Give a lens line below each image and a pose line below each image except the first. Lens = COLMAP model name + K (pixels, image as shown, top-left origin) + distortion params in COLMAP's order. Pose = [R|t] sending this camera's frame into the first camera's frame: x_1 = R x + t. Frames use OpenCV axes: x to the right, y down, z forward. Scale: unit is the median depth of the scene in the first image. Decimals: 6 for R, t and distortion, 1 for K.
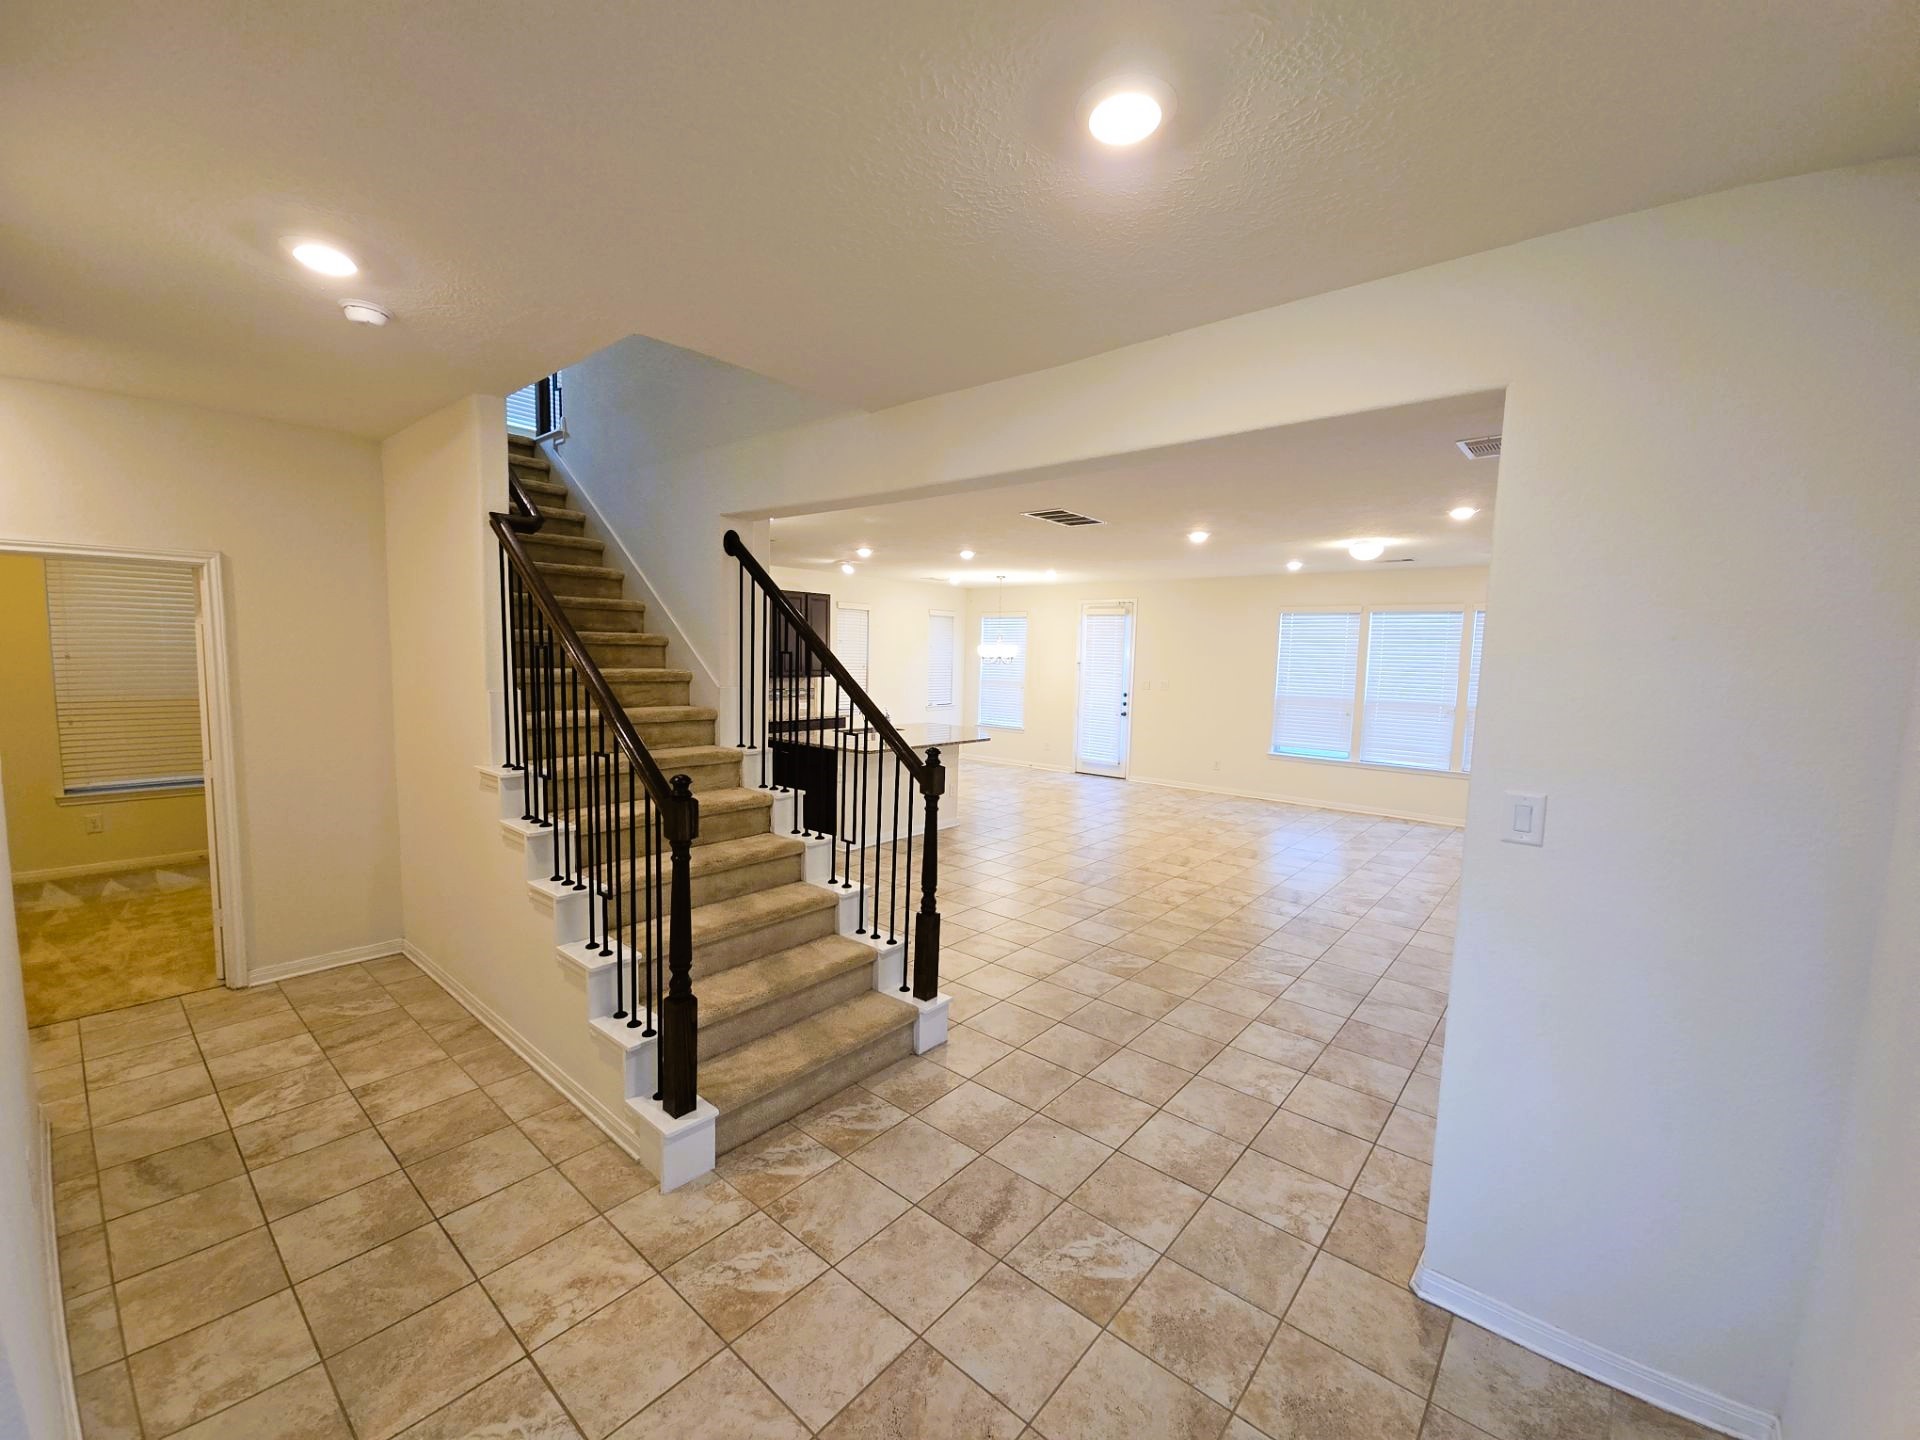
lens RADIAL K [[782.3, 0, 958.7], [0, 782.3, 725.0], [0, 0, 1]] dist [0.005544, -0.005547]
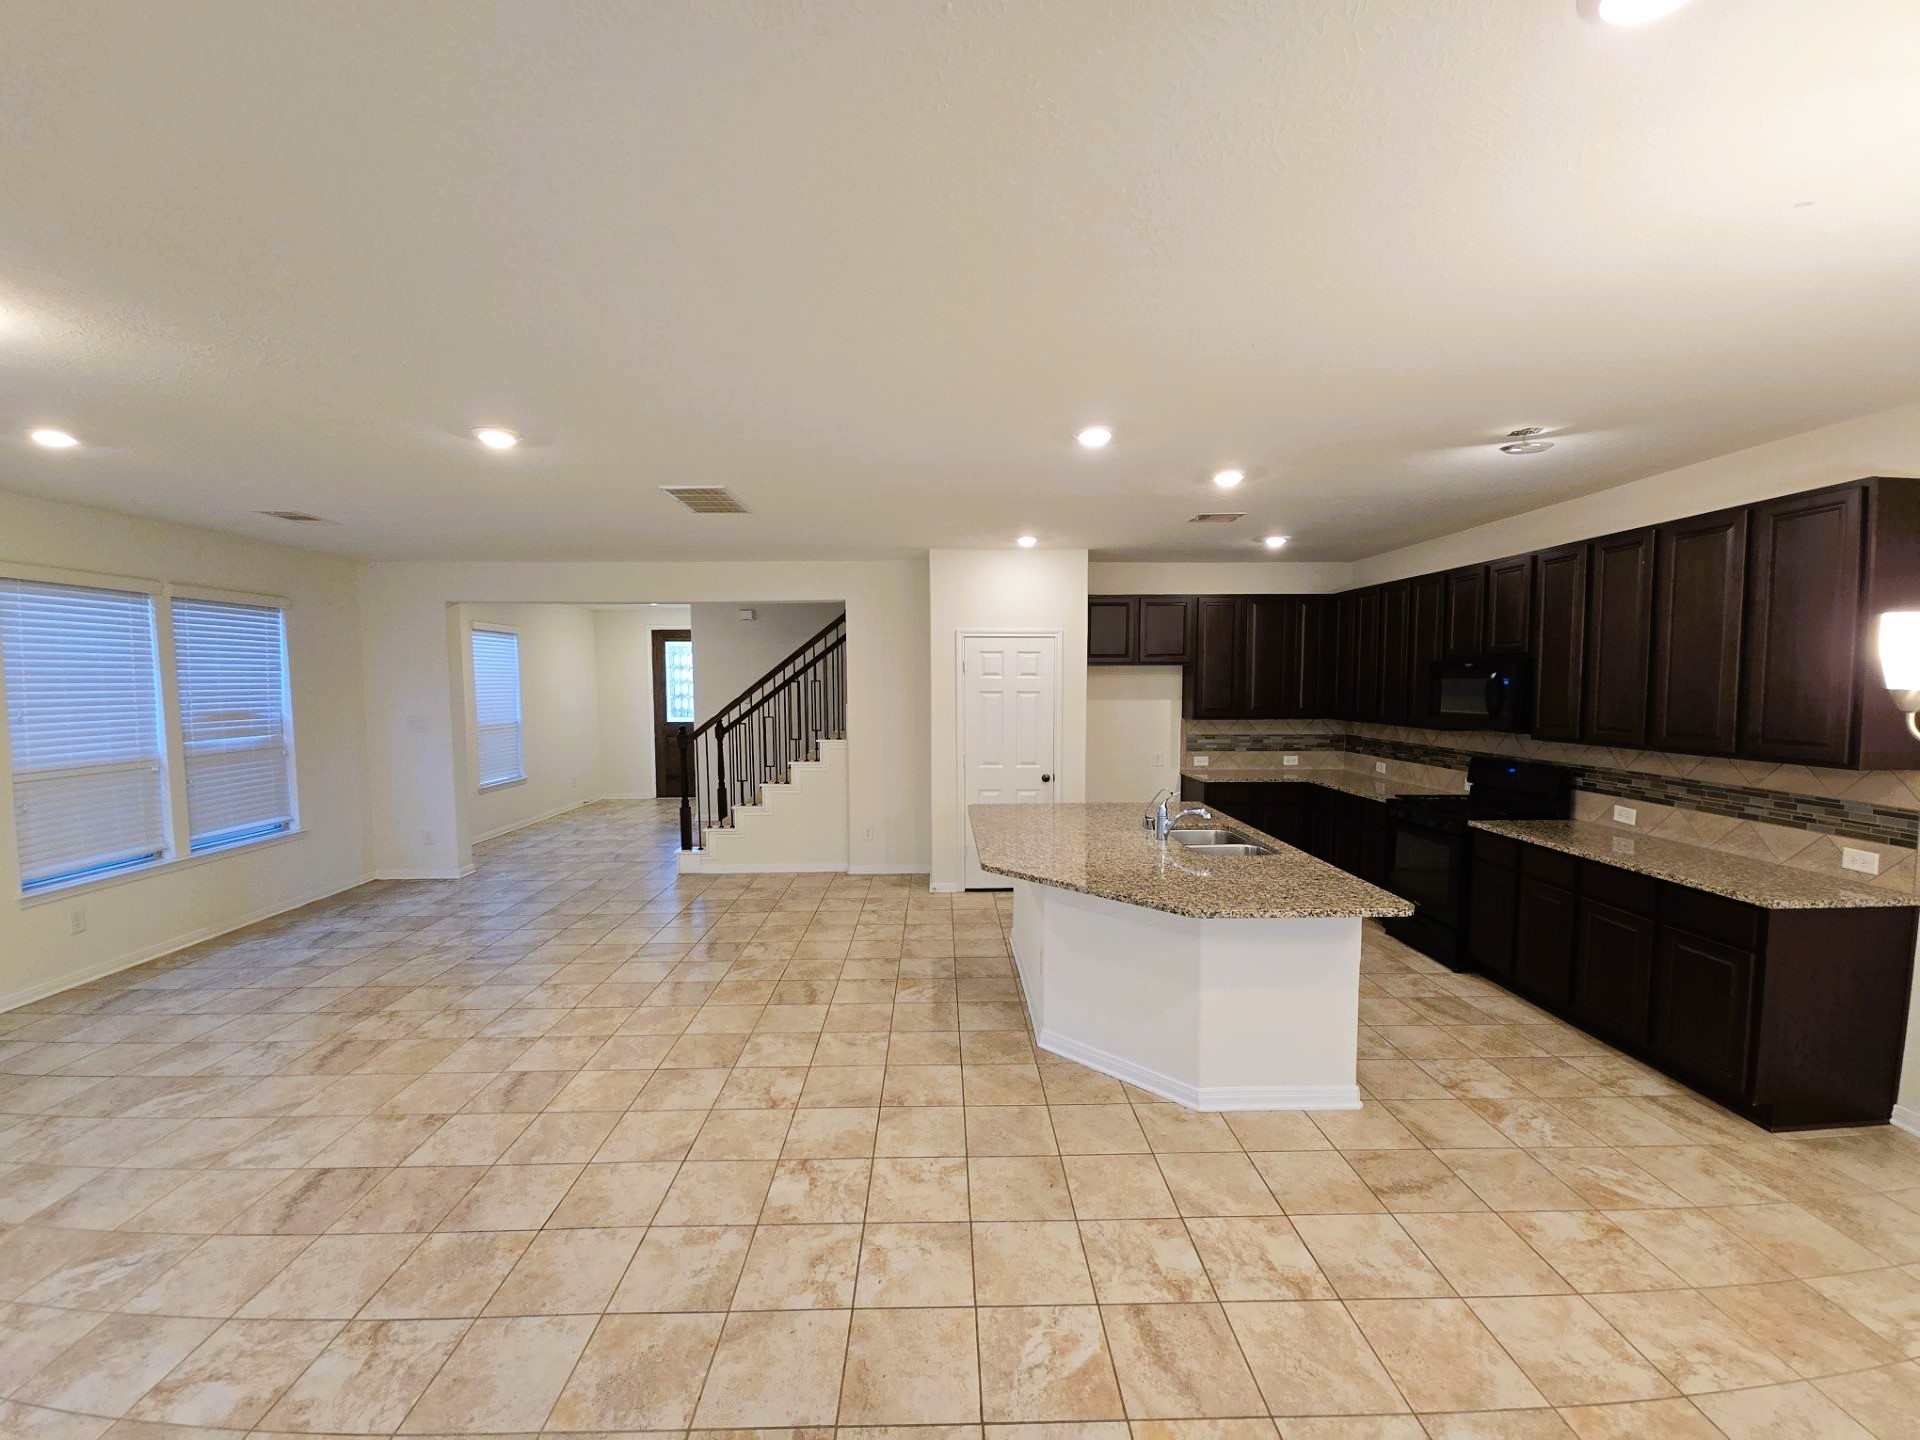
lens RADIAL K [[782.3, 0, 956.9], [0, 782.3, 723.4], [0, 0, 1]] dist [0.005544, -0.005547]
pose [[-0.746970, 0.016334, -0.664658, 0.269831], [-0.074957, 0.991255, 0.108601, -0.086201], [0.660619, 0.130942, -0.739213, 1.011707]]
